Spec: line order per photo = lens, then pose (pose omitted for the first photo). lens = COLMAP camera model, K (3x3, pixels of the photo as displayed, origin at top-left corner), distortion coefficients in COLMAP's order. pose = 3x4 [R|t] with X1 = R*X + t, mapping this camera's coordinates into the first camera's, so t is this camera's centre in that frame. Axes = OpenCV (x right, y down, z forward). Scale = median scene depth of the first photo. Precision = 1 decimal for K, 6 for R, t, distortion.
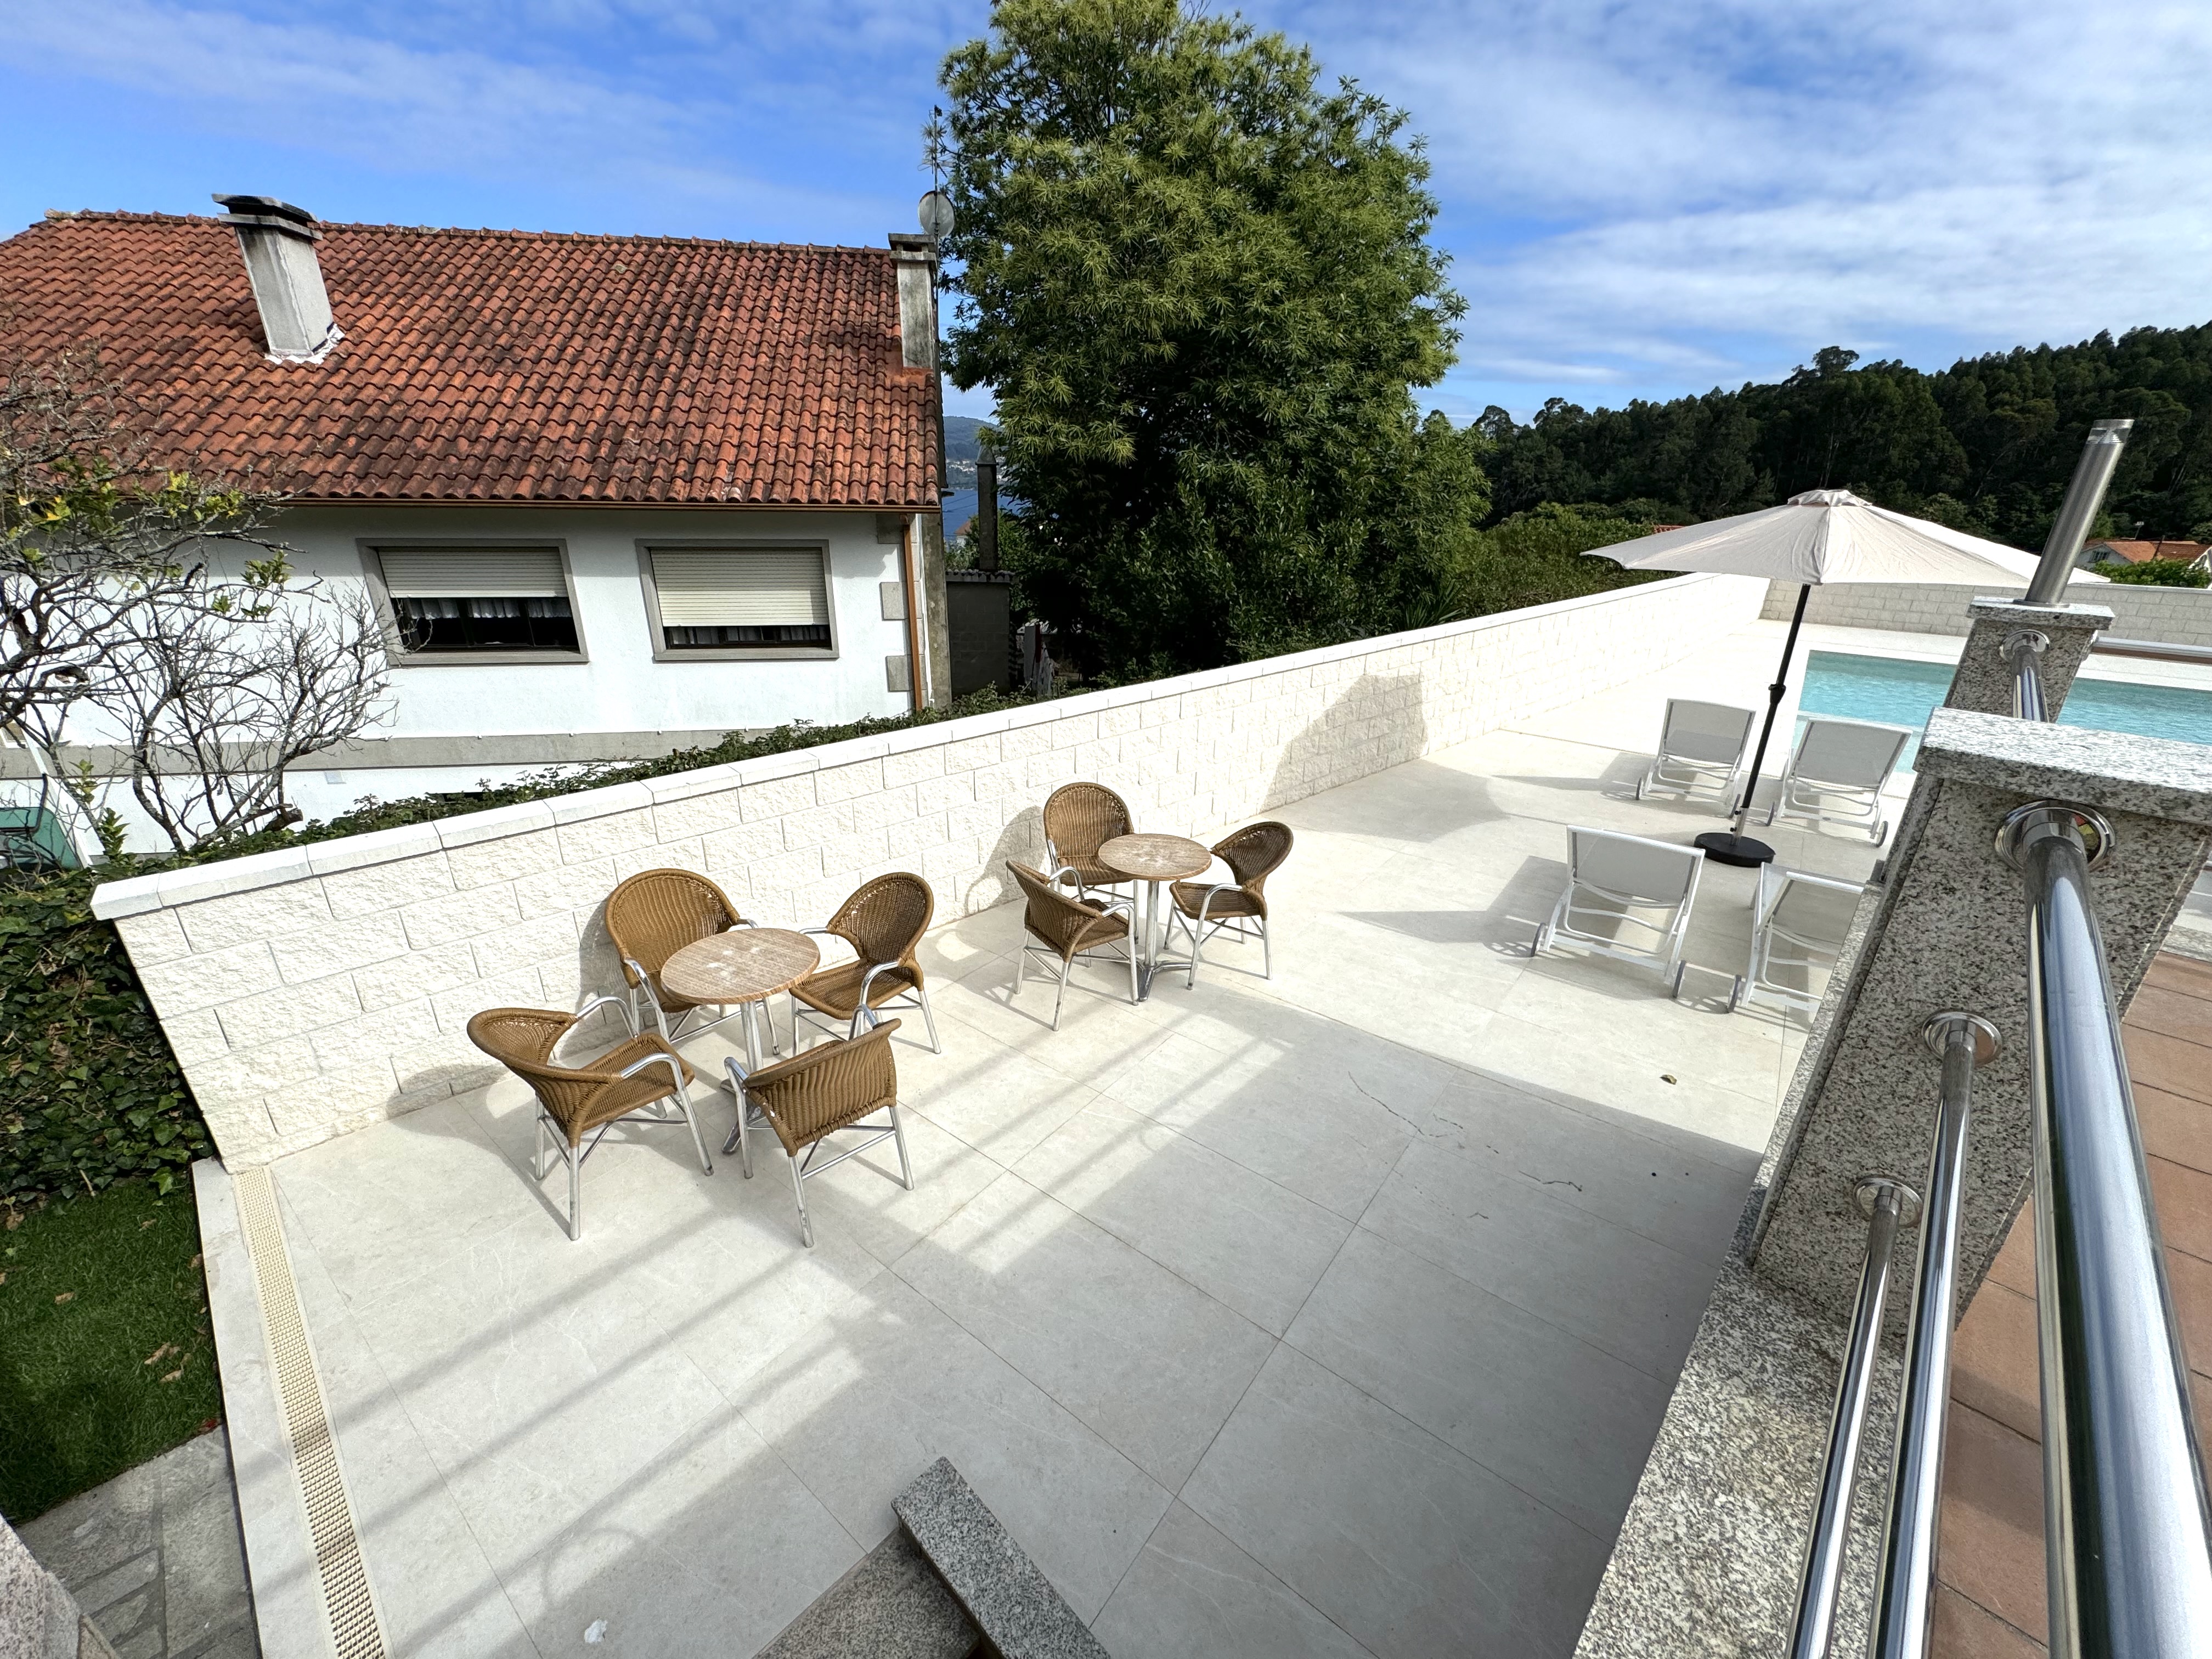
lens RADIAL K [[895.6, 0, 1103.1], [0, 895.6, 827.1], [0, 0, 1]] dist [-0.001904, 0.000479]
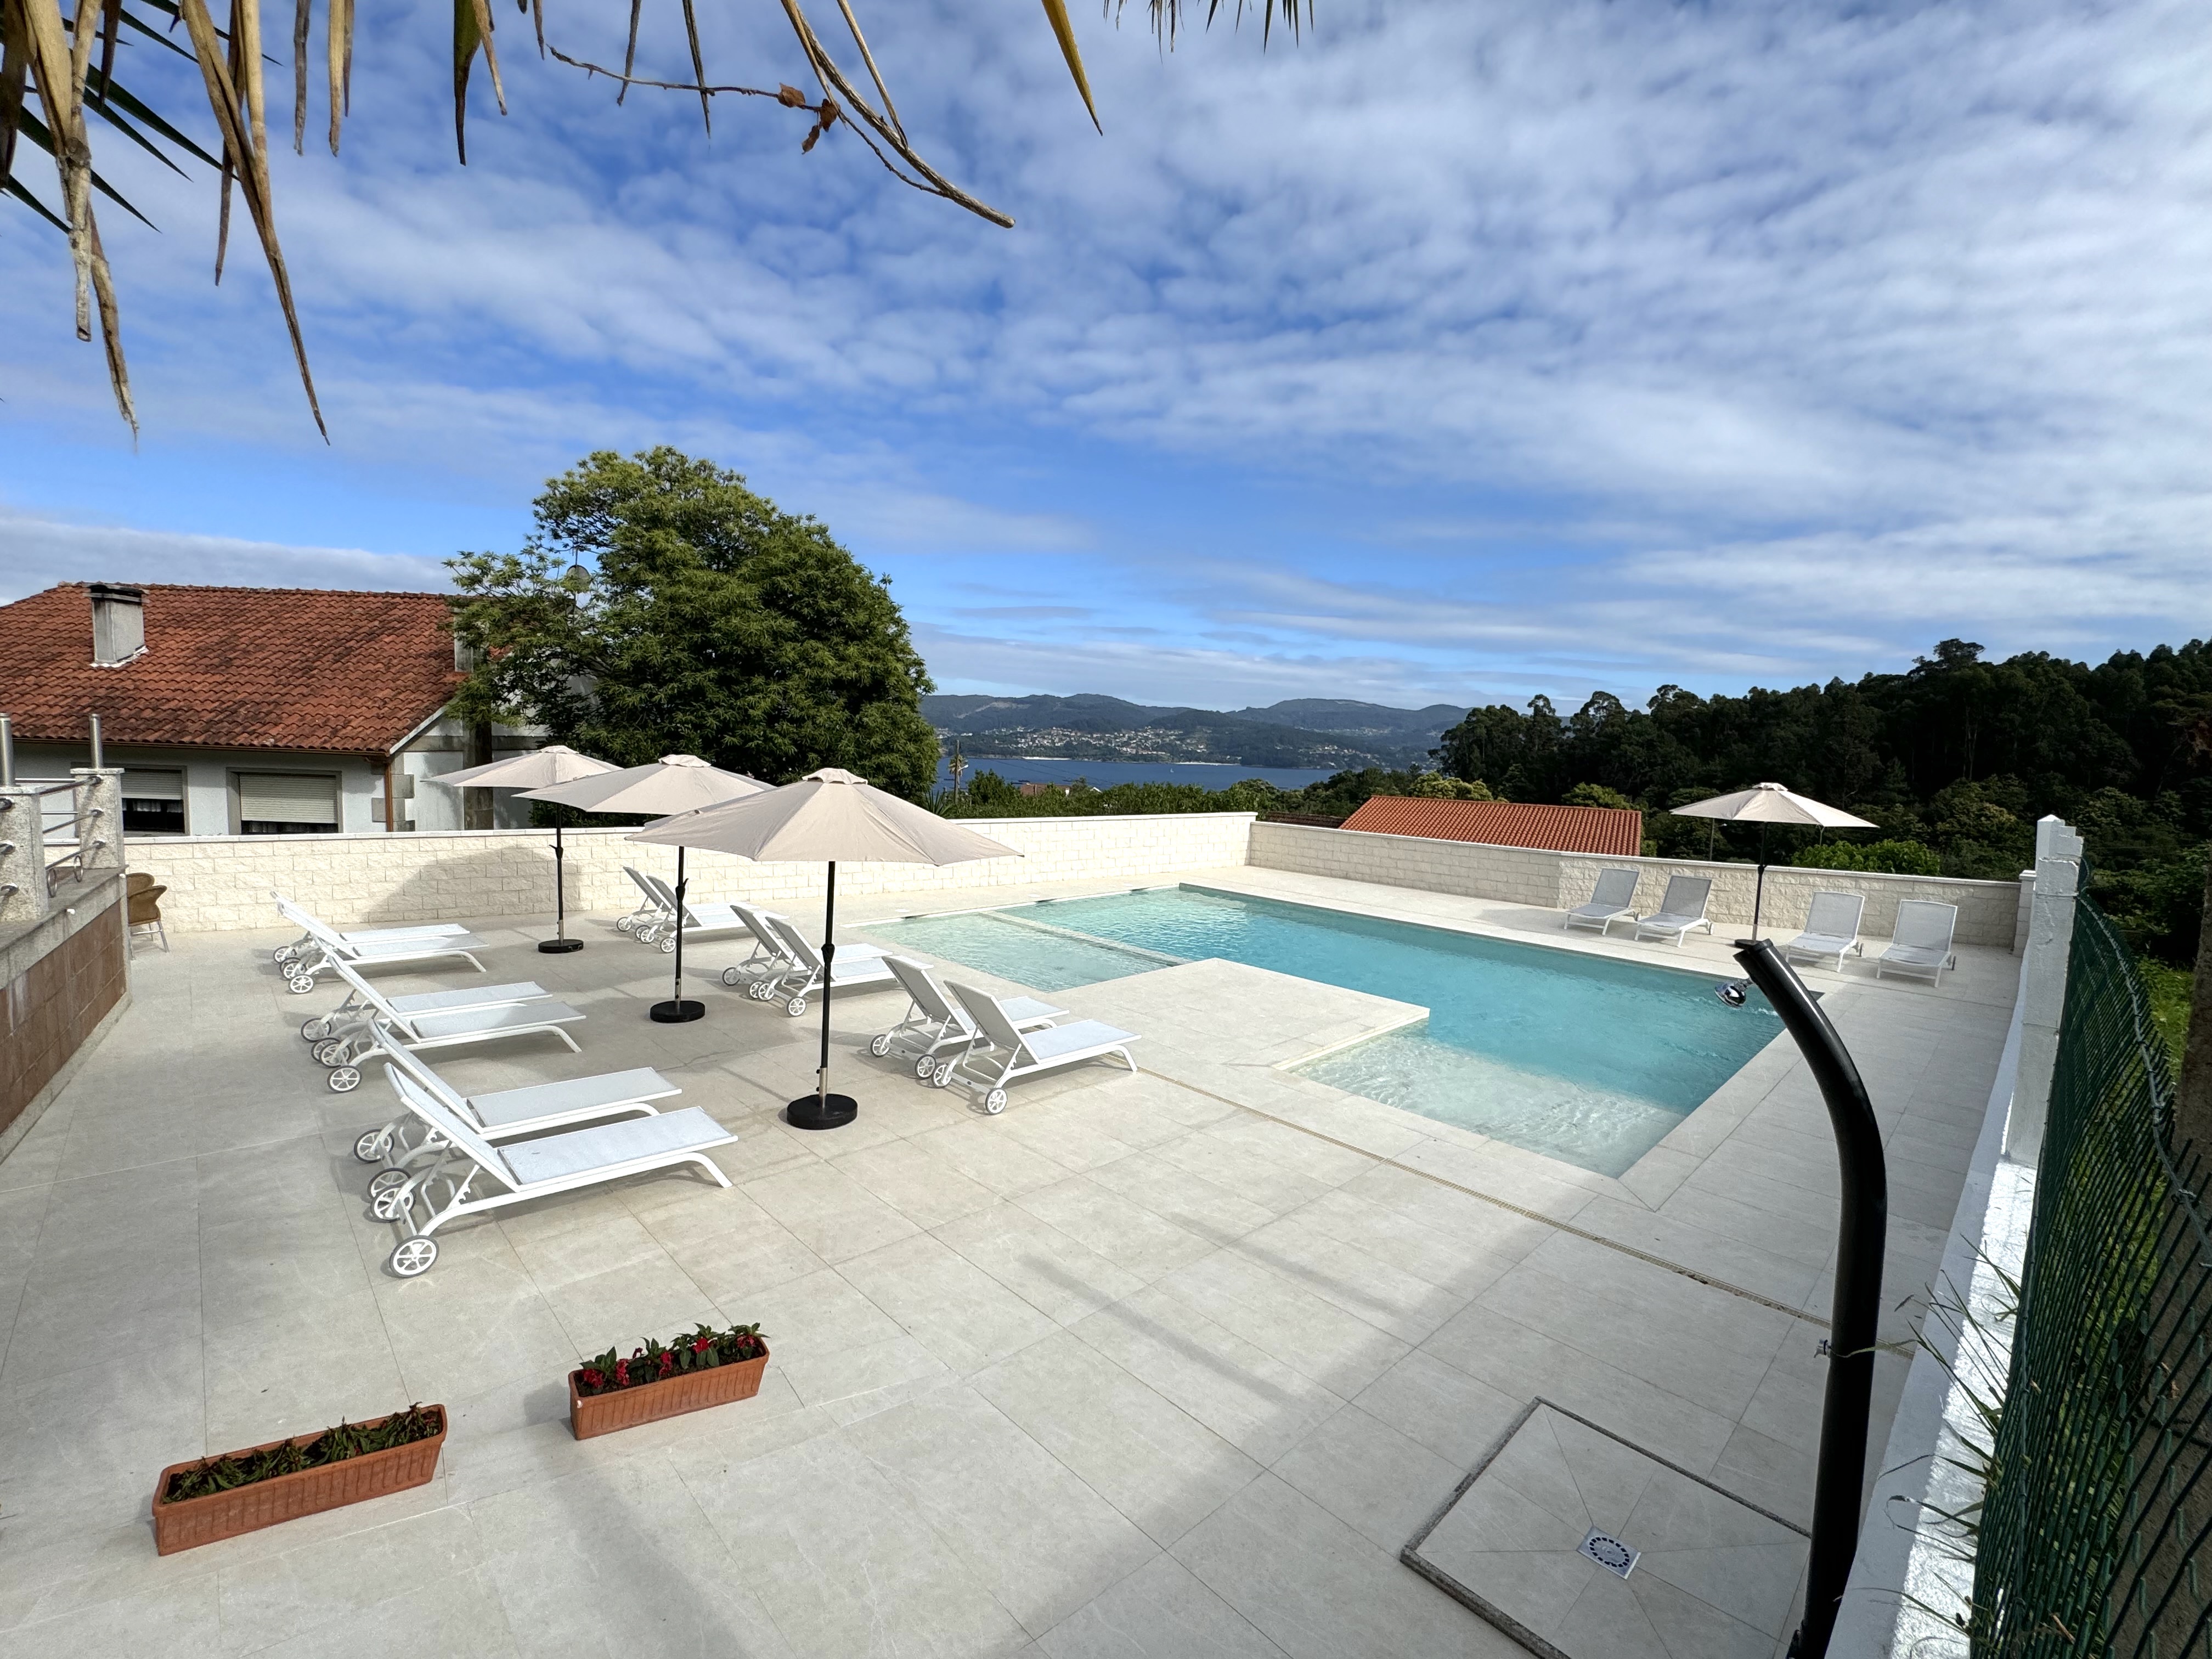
lens RADIAL K [[960.4, 0, 1104.8], [0, 960.4, 828.2], [0, 0, 1]] dist [-0.004847, 0.000712]
pose [[0.989199, 0.032481, -0.142937, 1.236716], [-0.072283, 0.956421, -0.282904, 0.153910], [0.127519, 0.290180, 0.948438, -0.397082]]
